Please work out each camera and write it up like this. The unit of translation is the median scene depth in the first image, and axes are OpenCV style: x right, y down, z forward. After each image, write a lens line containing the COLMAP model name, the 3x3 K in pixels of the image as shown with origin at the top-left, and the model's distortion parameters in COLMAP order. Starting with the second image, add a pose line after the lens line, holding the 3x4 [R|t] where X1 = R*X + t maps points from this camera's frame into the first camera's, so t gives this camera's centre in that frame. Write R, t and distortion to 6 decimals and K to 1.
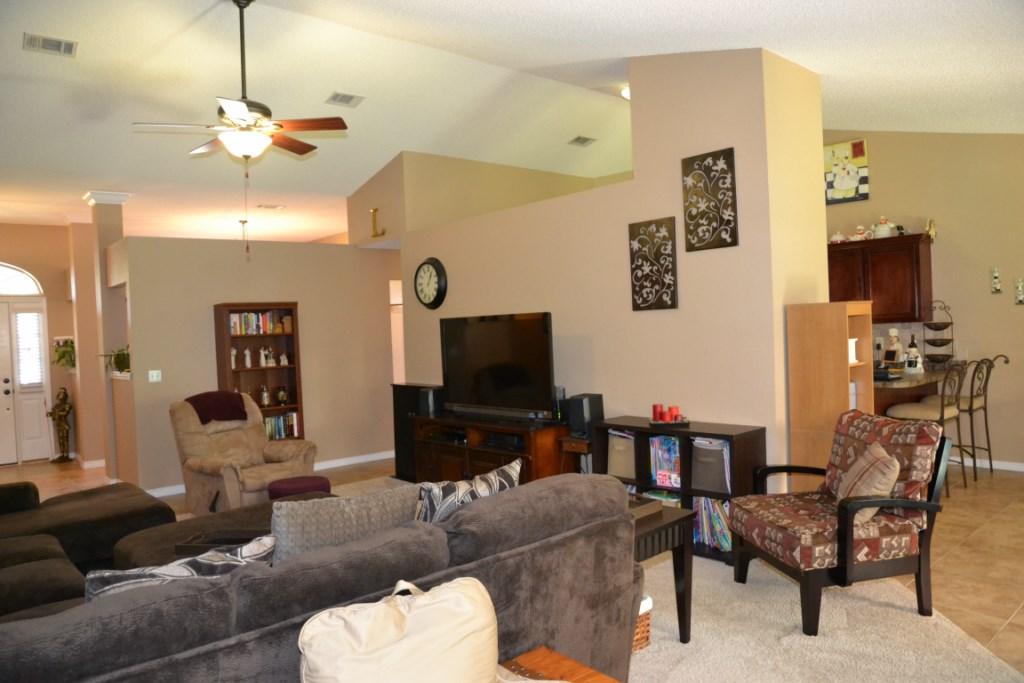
lens RADIAL K [[716.3, 0, 512.0], [0, 716.3, 341.5], [0, 0, 1]] dist [-0.128331, 0.099101]
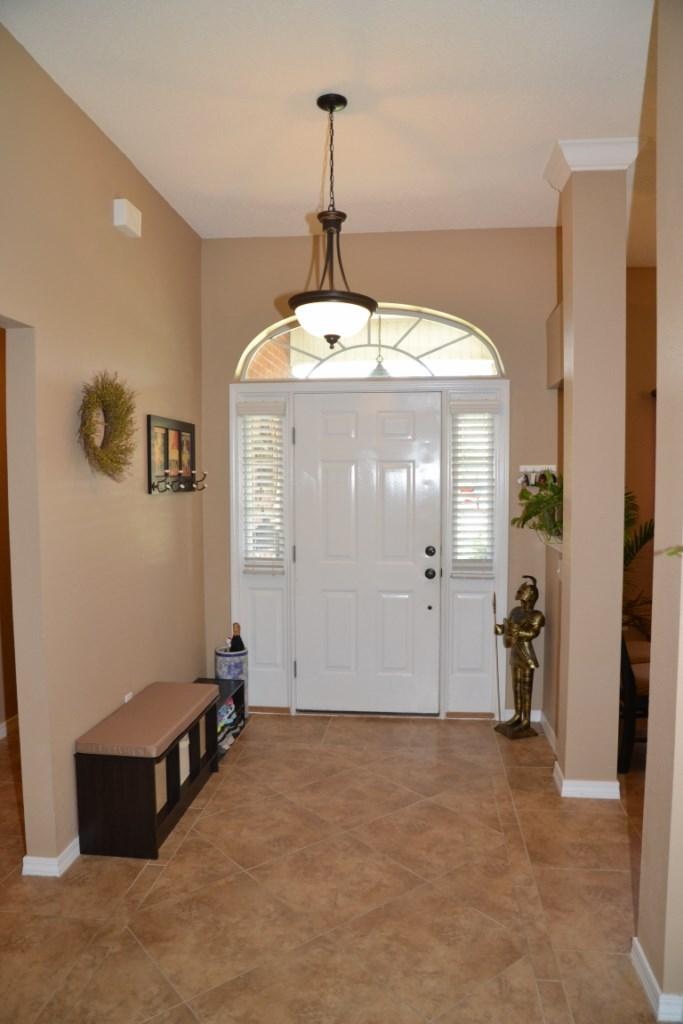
lens RADIAL K [[716.3, 0, 345.0], [0, 716.3, 519.6], [0, 0, 1]] dist [-0.128331, 0.099101]
pose [[0.685216, 0.082349, -0.723670, -0.402135], [-0.039356, 0.996322, 0.076110, -0.001879], [0.727276, -0.023671, 0.685937, 0.595626]]
